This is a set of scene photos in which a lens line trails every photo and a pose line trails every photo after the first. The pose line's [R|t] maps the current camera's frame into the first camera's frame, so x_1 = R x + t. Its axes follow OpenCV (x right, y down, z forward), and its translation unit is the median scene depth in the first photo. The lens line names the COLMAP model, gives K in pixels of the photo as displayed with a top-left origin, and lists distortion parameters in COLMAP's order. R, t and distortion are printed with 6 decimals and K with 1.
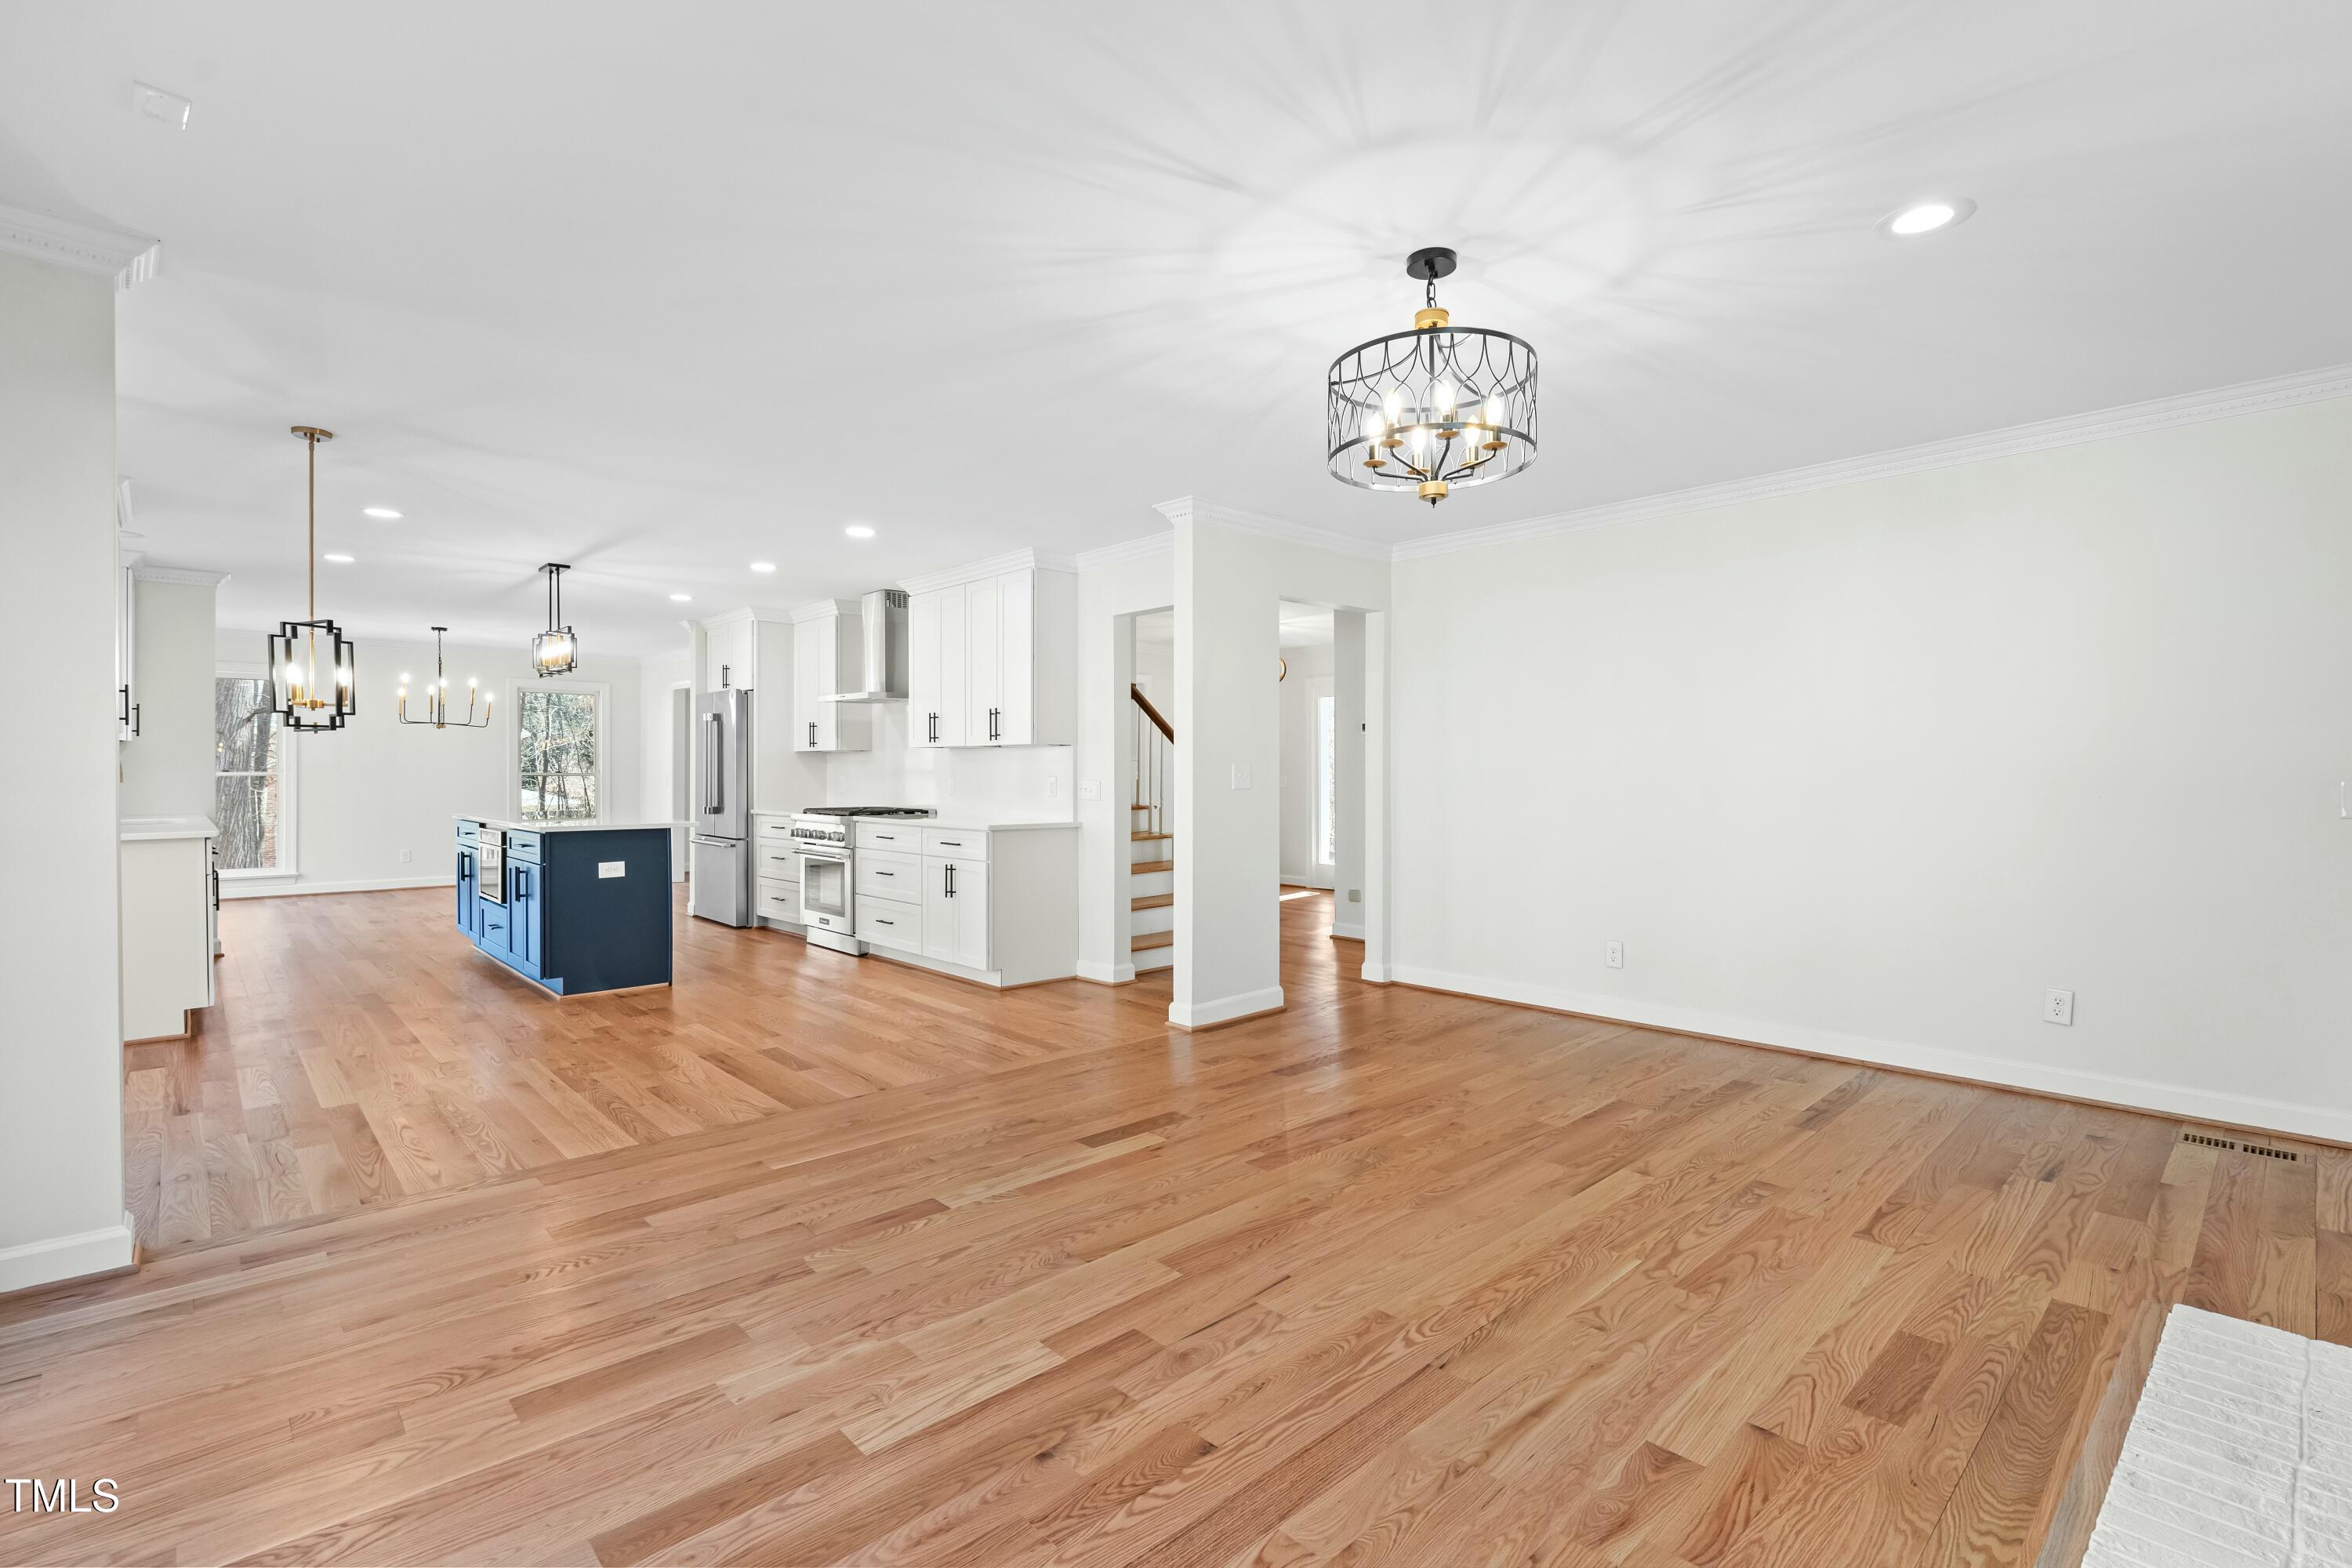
lens RADIAL K [[1073.9, 0, 1173.3], [0, 1073.9, 788.5], [0, 0, 1]] dist [-0.000232, 0.000795]
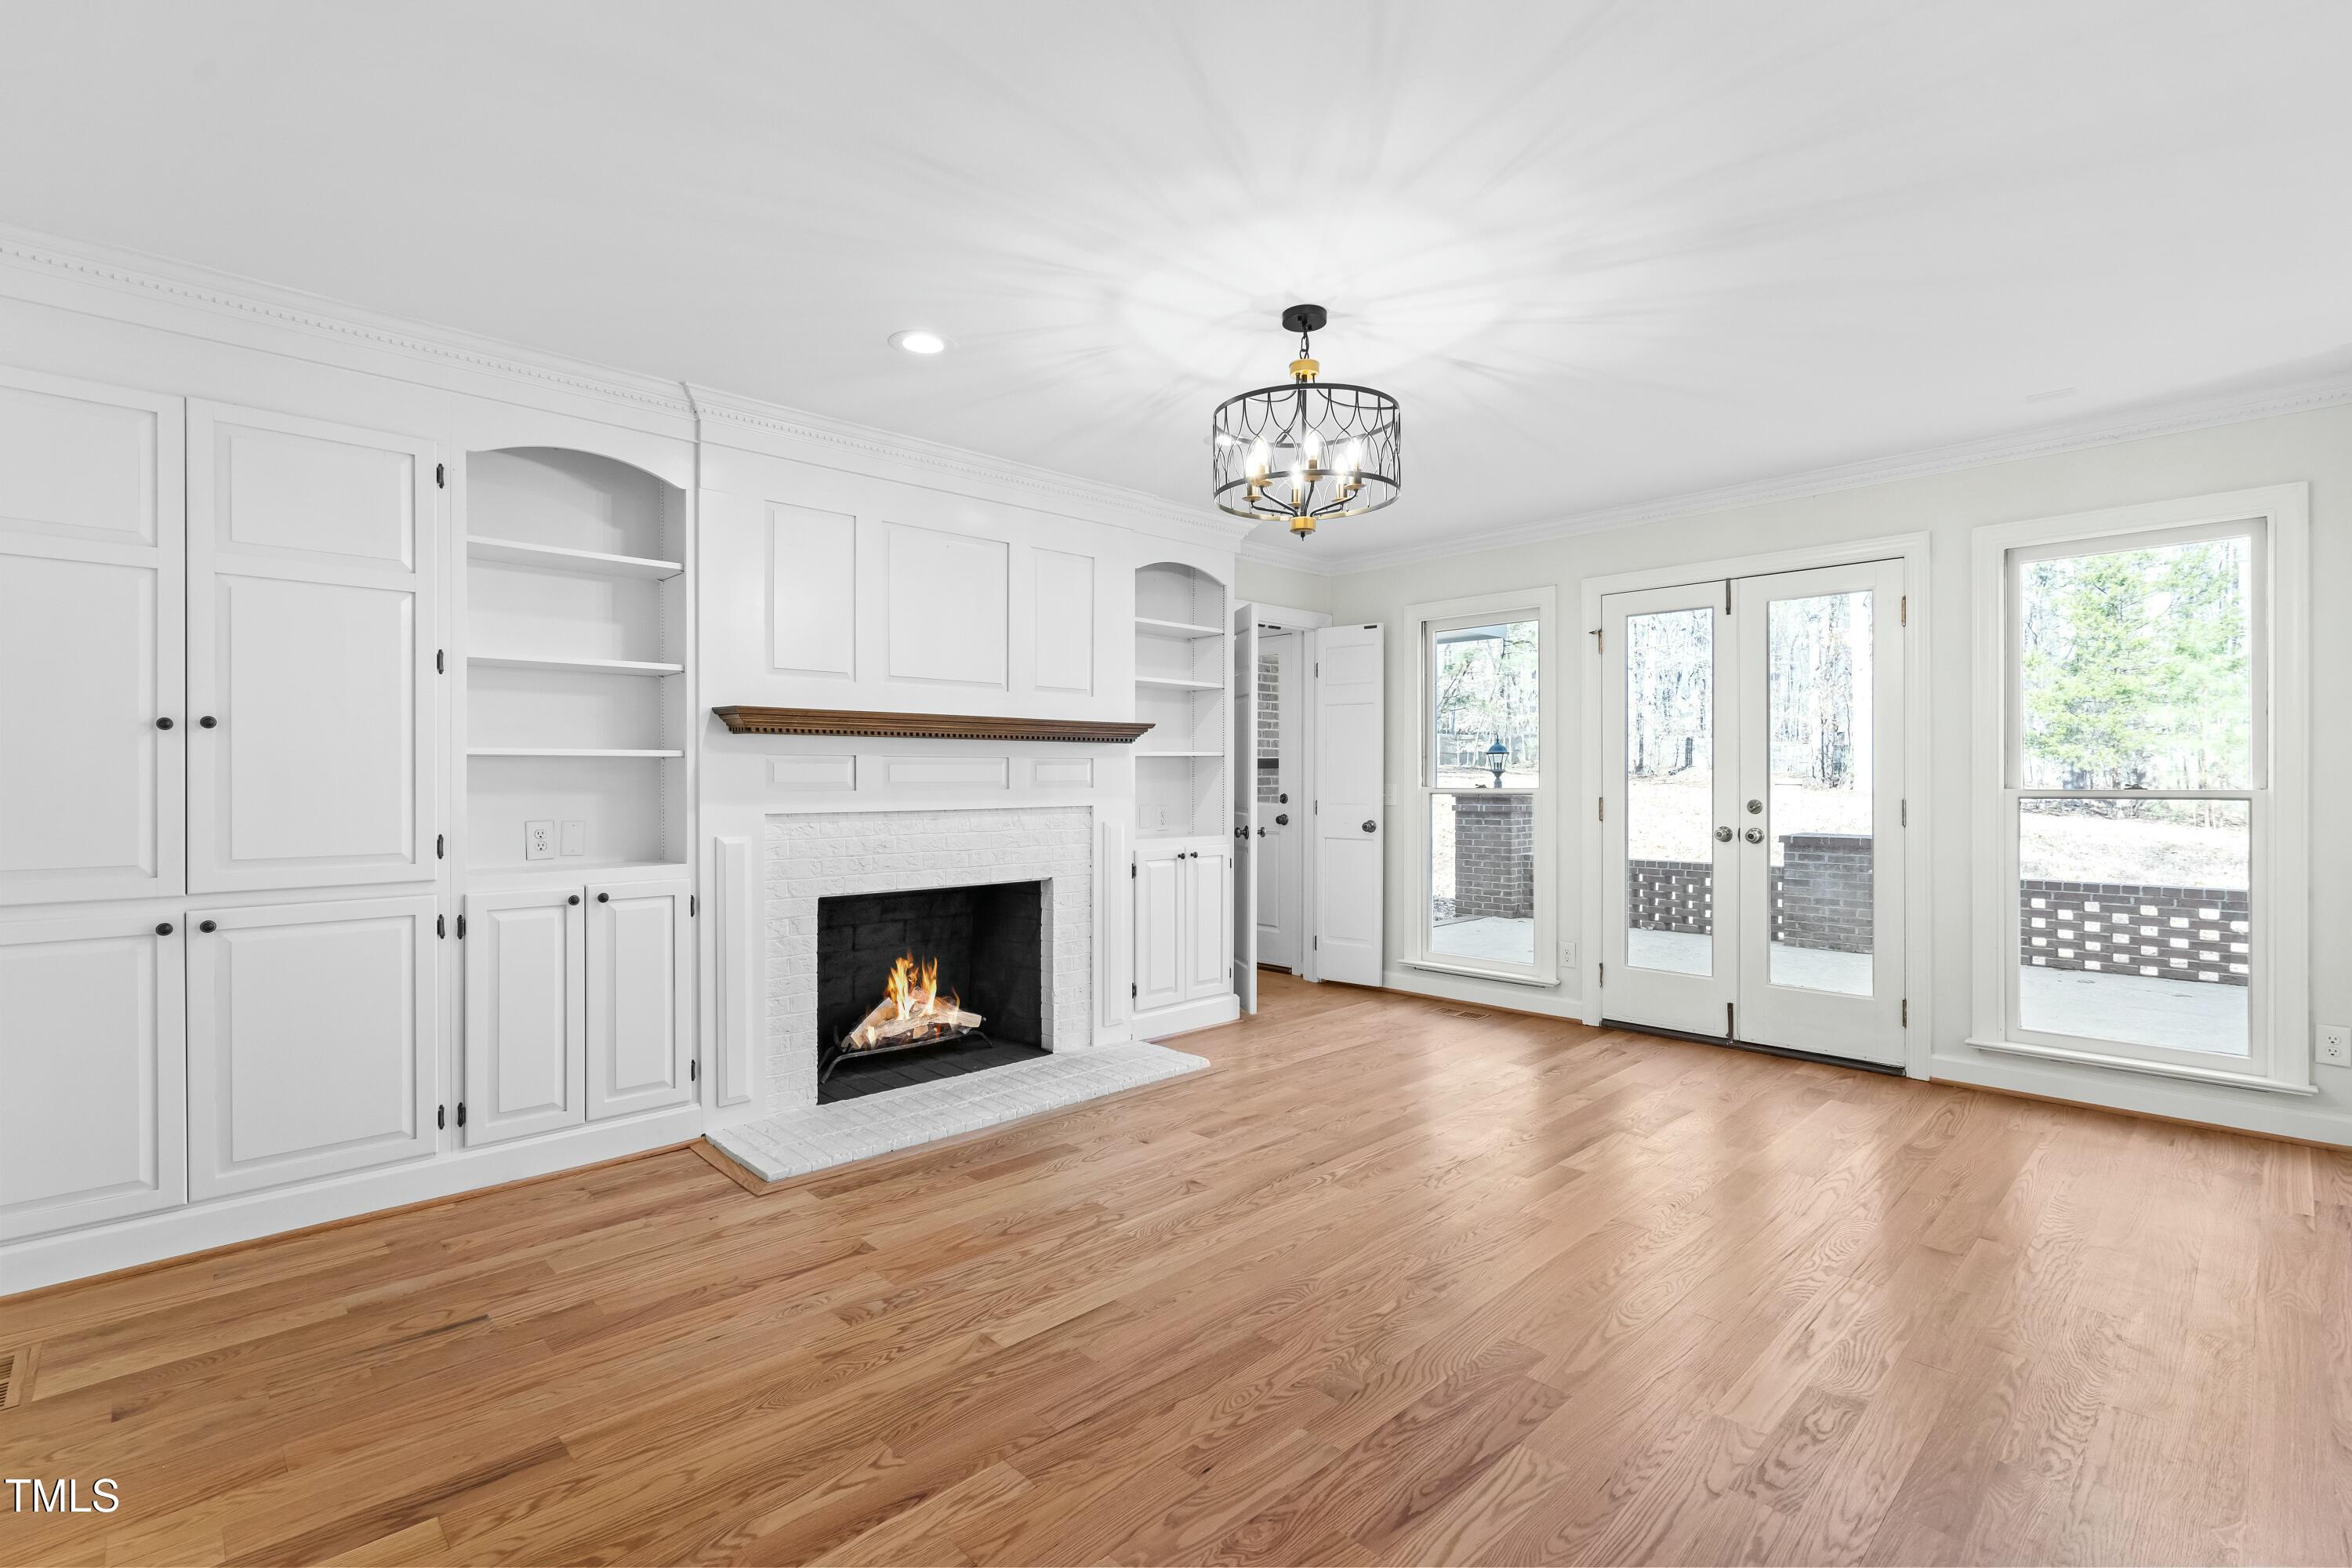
lens RADIAL K [[1073.9, 0, 1173.3], [0, 1073.9, 788.5], [0, 0, 1]] dist [-0.000232, 0.000795]
pose [[-0.999811, 0.003394, -0.019155, 0.389493], [0.003004, 0.999789, 0.020330, -0.030614], [0.019220, 0.020268, -0.999610, 2.061803]]
